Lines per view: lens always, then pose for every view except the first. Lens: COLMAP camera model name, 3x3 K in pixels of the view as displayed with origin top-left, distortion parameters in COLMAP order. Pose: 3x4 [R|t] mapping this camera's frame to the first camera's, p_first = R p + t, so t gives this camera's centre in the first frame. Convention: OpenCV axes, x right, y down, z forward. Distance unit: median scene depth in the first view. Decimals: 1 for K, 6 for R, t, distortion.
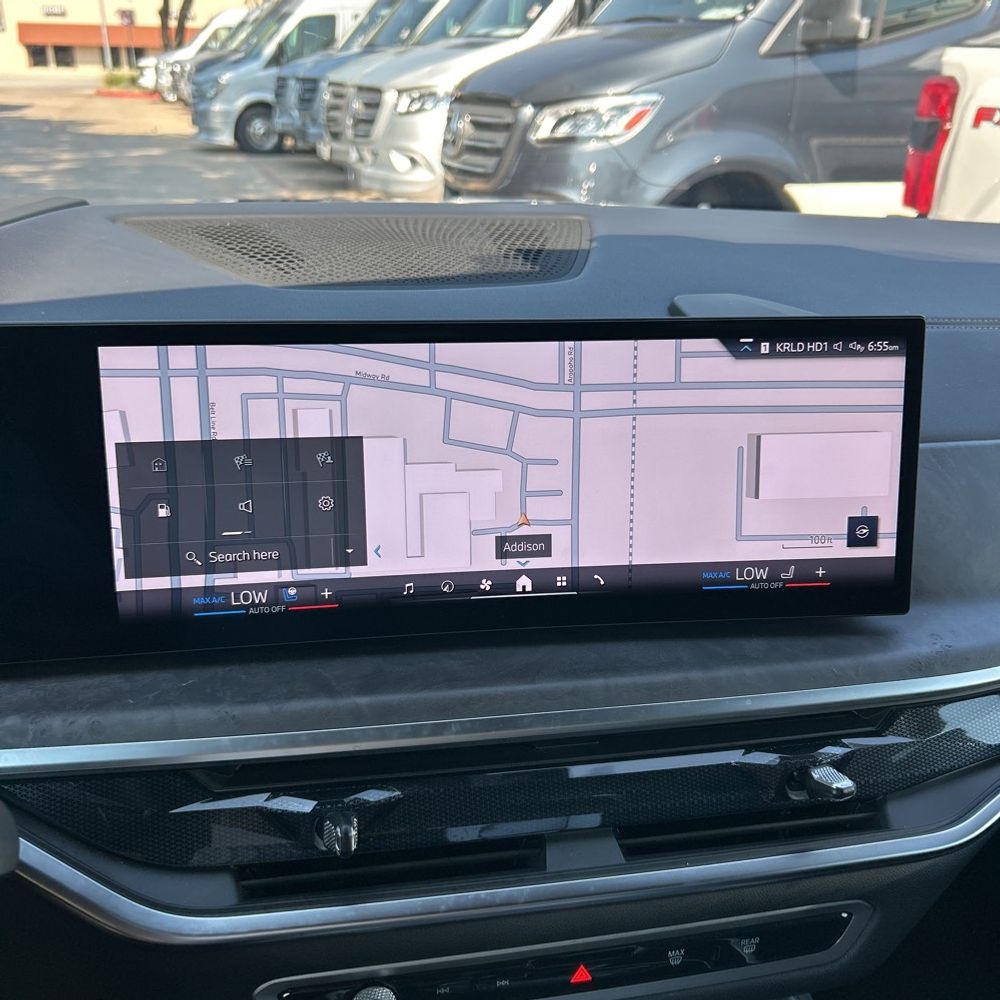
lens RADIAL K [[1017.0, 0, 509.0], [0, 1017.0, 494.7], [0, 0, 1]] dist [0.010335, 0.000000]
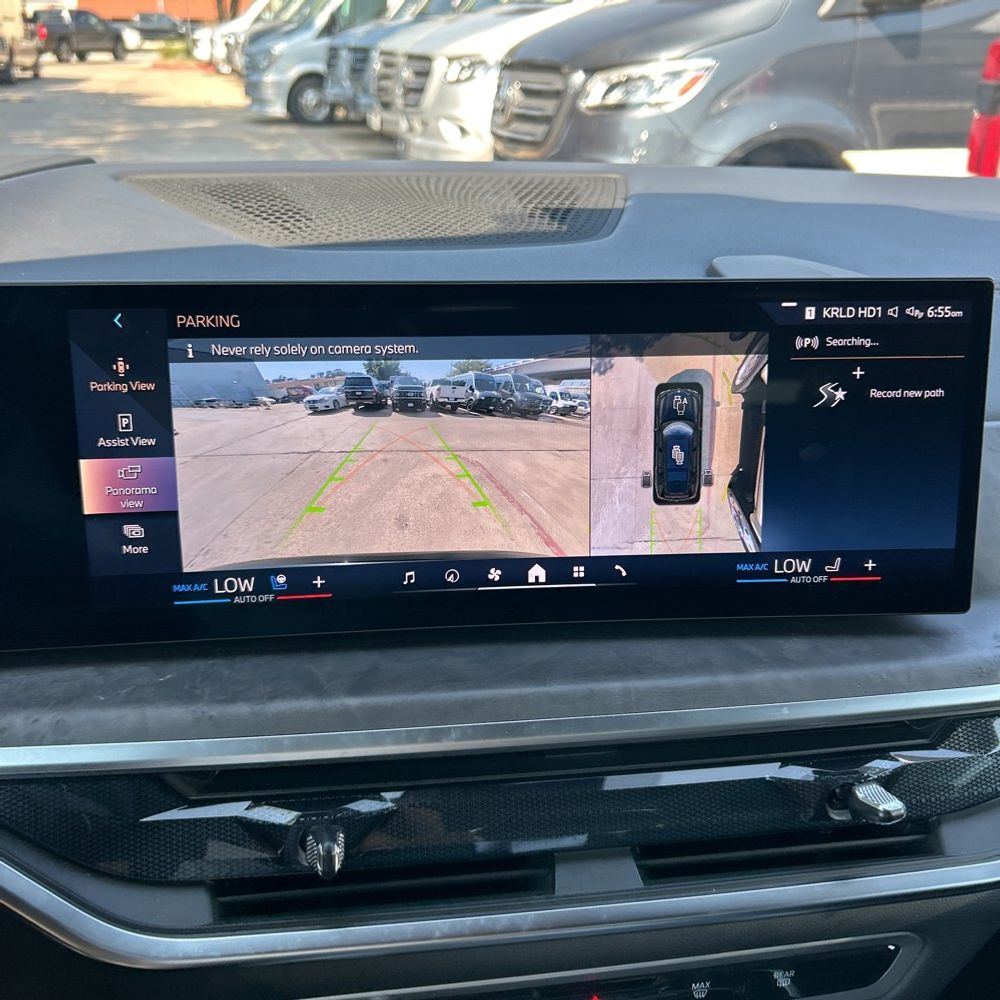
lens RADIAL K [[1017.0, 0, 512.7], [0, 1017.0, 484.3], [0, 0, 1]] dist [0.010335, 0.000000]
pose [[0.998909, 0.010540, -0.045485, 0.033426], [-0.009797, 0.999815, 0.016542, -0.006849], [0.045651, -0.016078, 0.998828, 0.095993]]
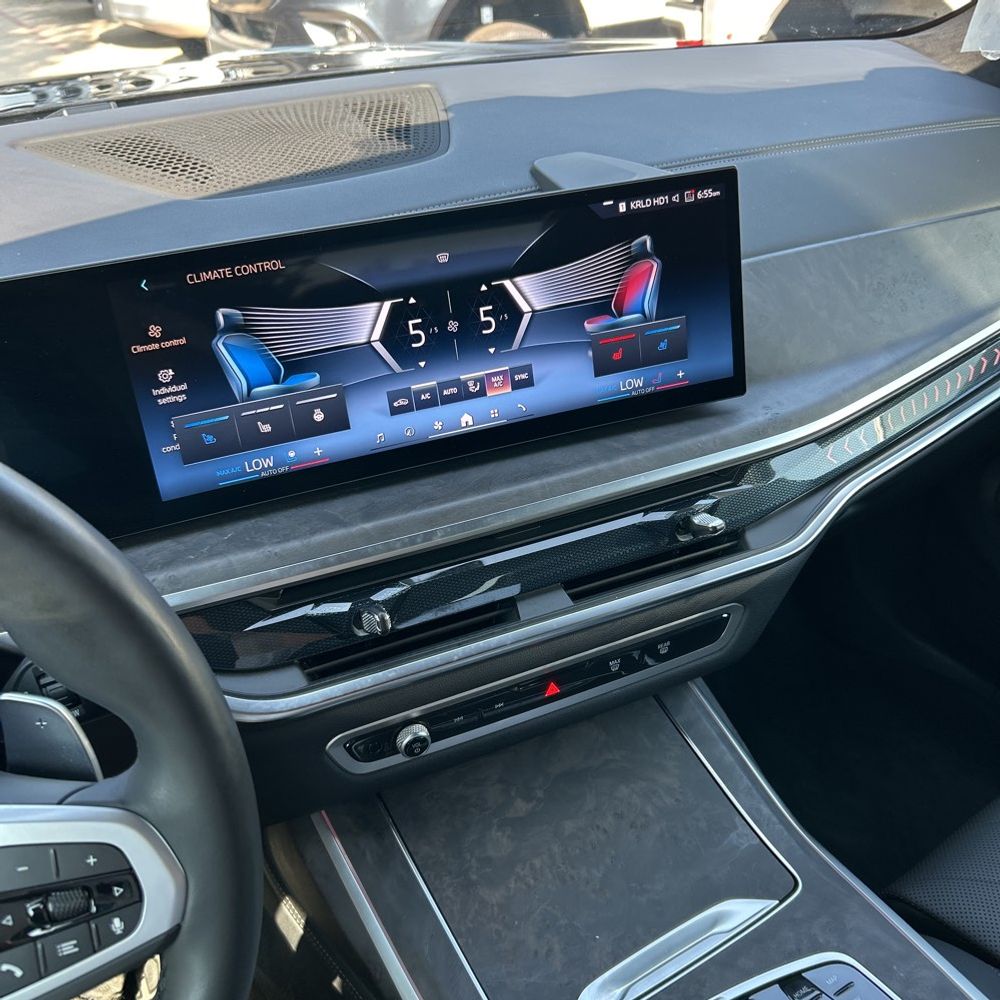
lens RADIAL K [[1017.0, 0, 502.9], [0, 1017.0, 508.6], [0, 0, 1]] dist [0.010335, 0.000000]
pose [[0.974317, -0.172981, 0.144166, -0.145237], [0.142737, 0.969602, 0.198741, -0.052145], [-0.174162, -0.173059, 0.969391, -0.281948]]
